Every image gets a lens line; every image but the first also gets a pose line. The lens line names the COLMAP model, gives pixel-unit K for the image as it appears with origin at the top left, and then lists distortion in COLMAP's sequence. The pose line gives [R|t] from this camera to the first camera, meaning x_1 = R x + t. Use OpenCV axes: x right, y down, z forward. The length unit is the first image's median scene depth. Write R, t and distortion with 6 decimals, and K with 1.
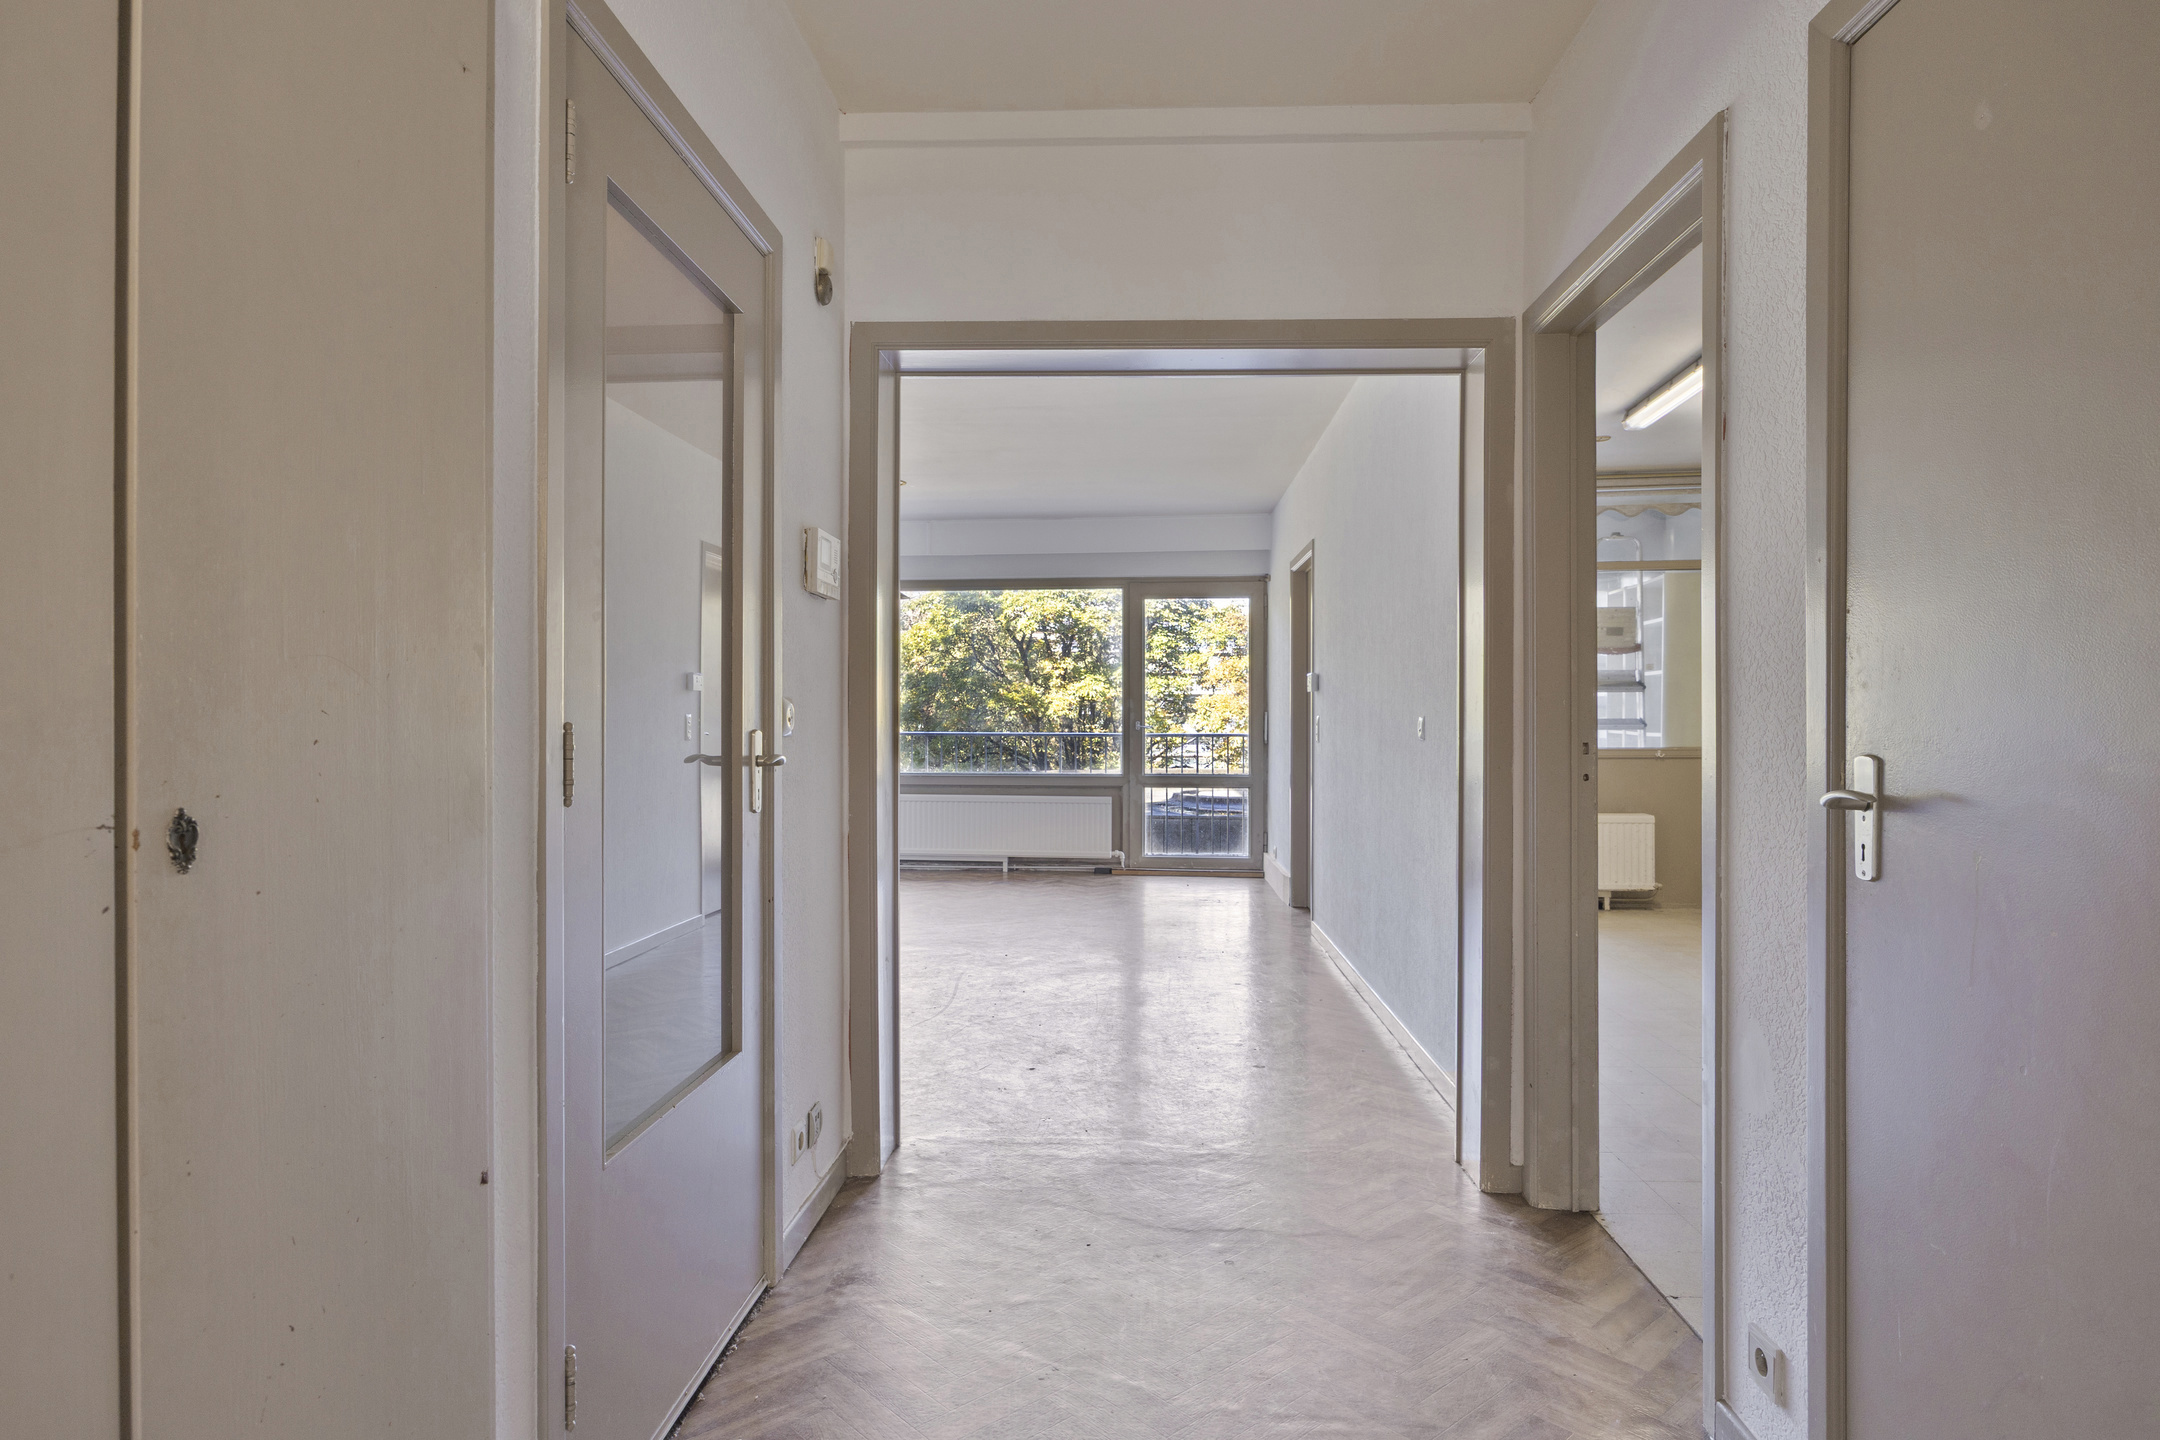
lens RADIAL K [[1257.8, 0, 1080.0], [0, 1257.8, 720.0], [0, 0, 1]] dist [0.000476, 0.000232]
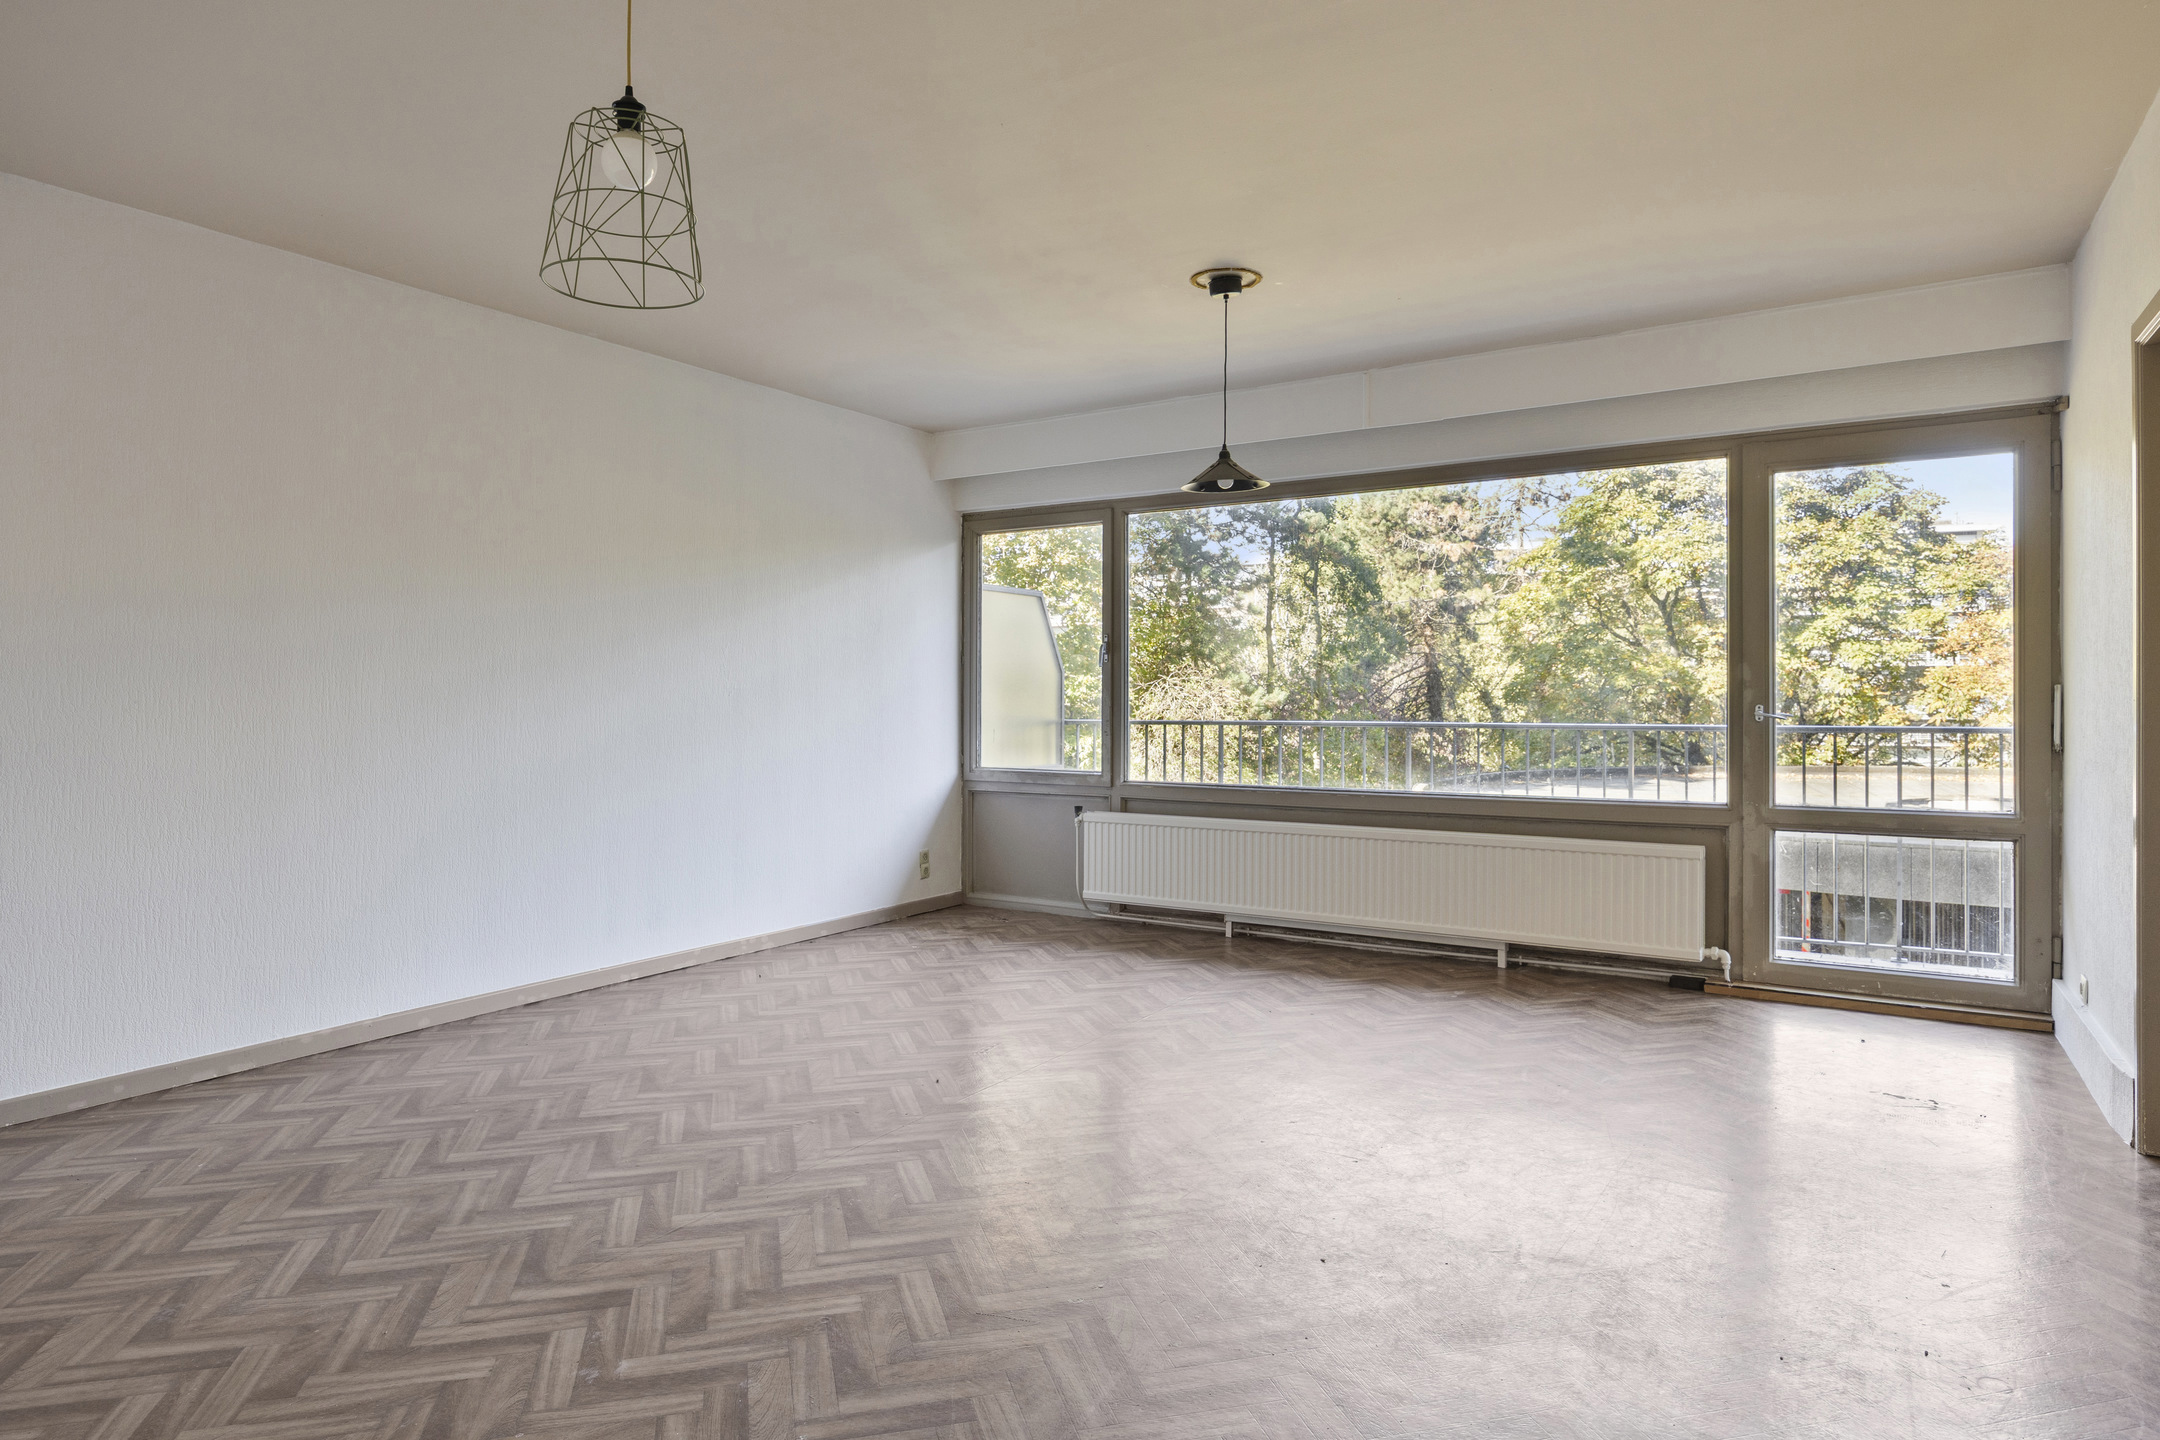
lens RADIAL K [[1353.9, 0, 1086.3], [0, 1353.9, 703.6], [0, 0, 1]] dist [0.001745, 0.002958]
pose [[0.893333, -0.001763, -0.449393, 0.022541], [0.002560, 0.999996, 0.001165, -0.000335], [0.449389, -0.002191, 0.893334, 0.168760]]
